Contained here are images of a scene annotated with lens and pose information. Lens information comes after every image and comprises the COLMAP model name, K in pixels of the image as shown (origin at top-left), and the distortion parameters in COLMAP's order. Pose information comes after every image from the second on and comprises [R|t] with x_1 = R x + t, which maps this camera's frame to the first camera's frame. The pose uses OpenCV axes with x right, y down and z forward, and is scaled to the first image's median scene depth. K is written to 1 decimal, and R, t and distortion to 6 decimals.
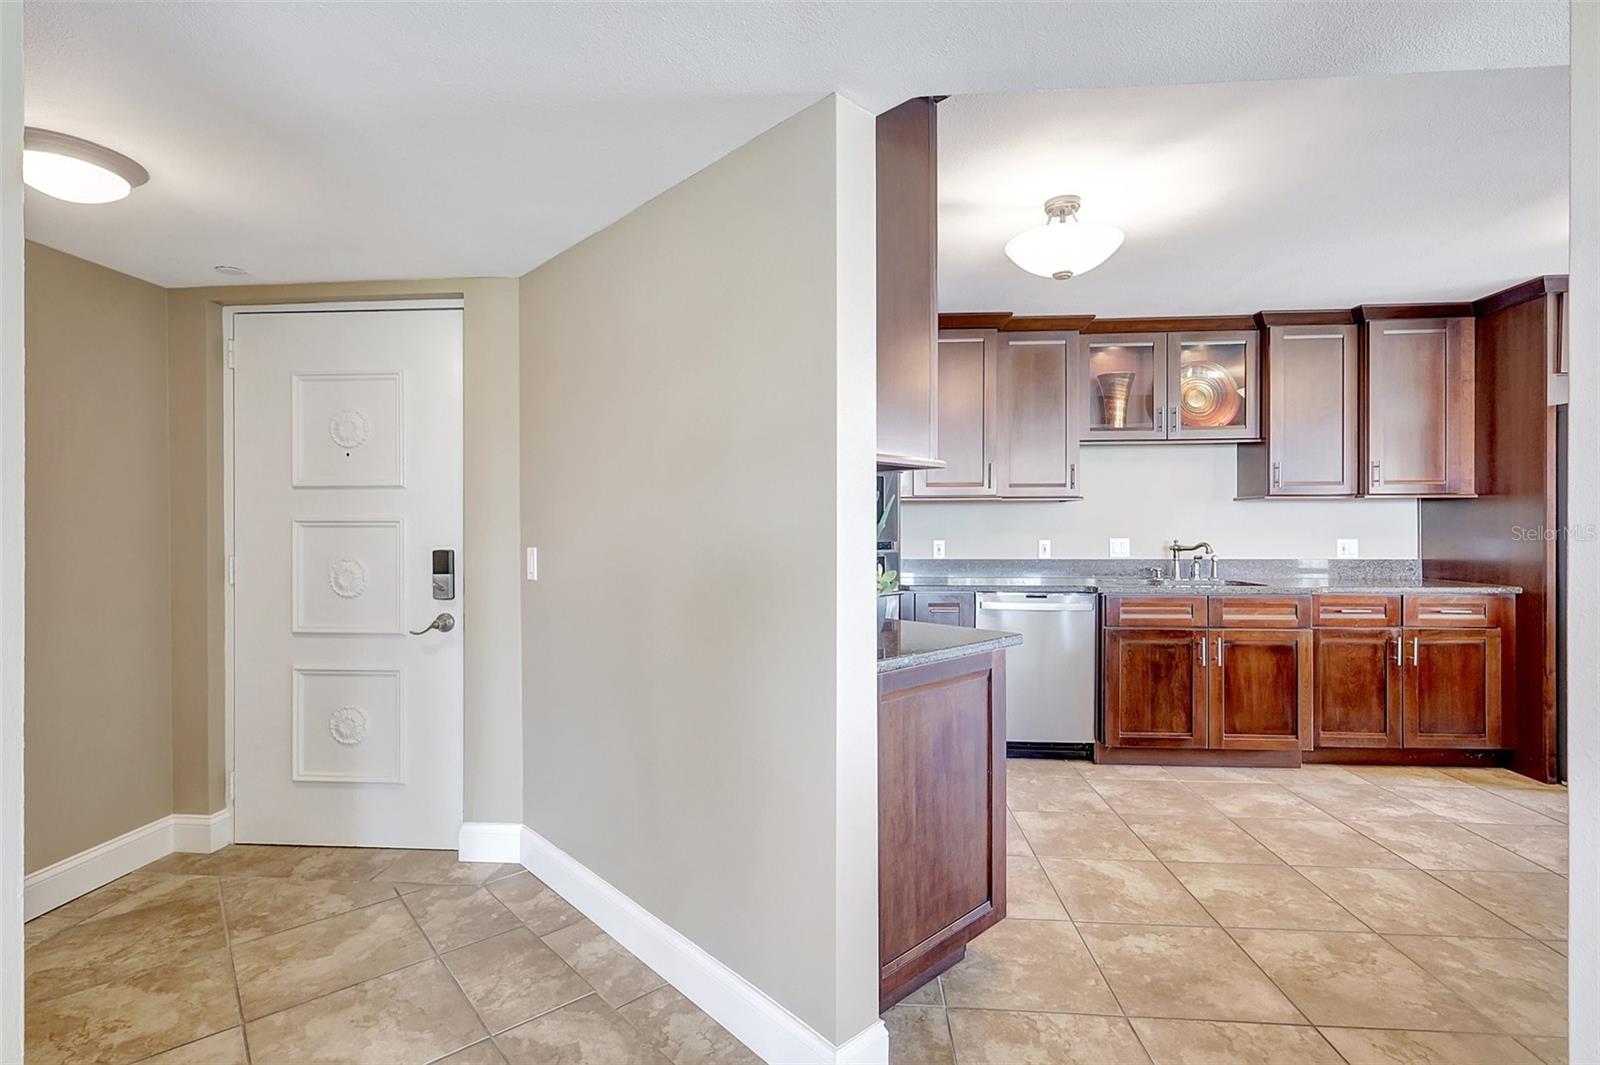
lens RADIAL K [[685.3, 0, 800.0], [0, 685.3, 532.5], [0, 0, 1]] dist [0.001099, 0.000149]
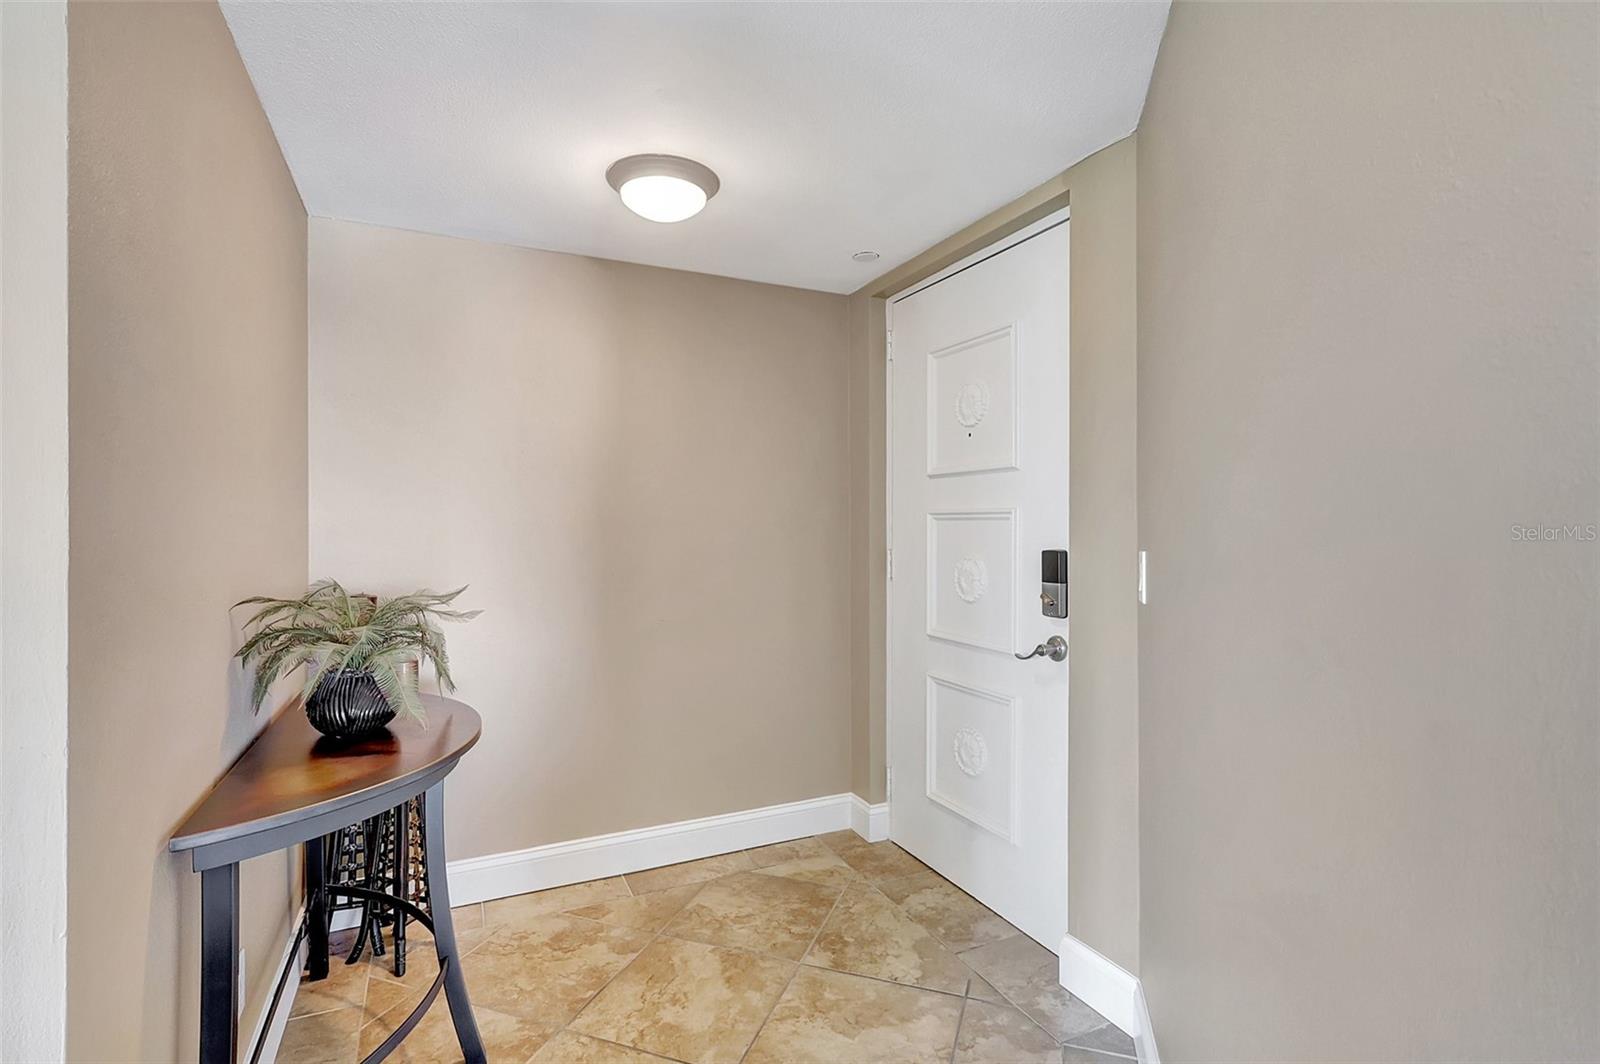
lens RADIAL K [[745.3, 0, 800.0], [0, 745.3, 532.0], [0, 0, 1]] dist [0.002585, 0.000420]
pose [[0.497749, 0.008576, -0.867279, 0.041099], [-0.006081, 0.999961, 0.006397, 0.002504], [0.867300, 0.002090, 0.497782, 0.369838]]
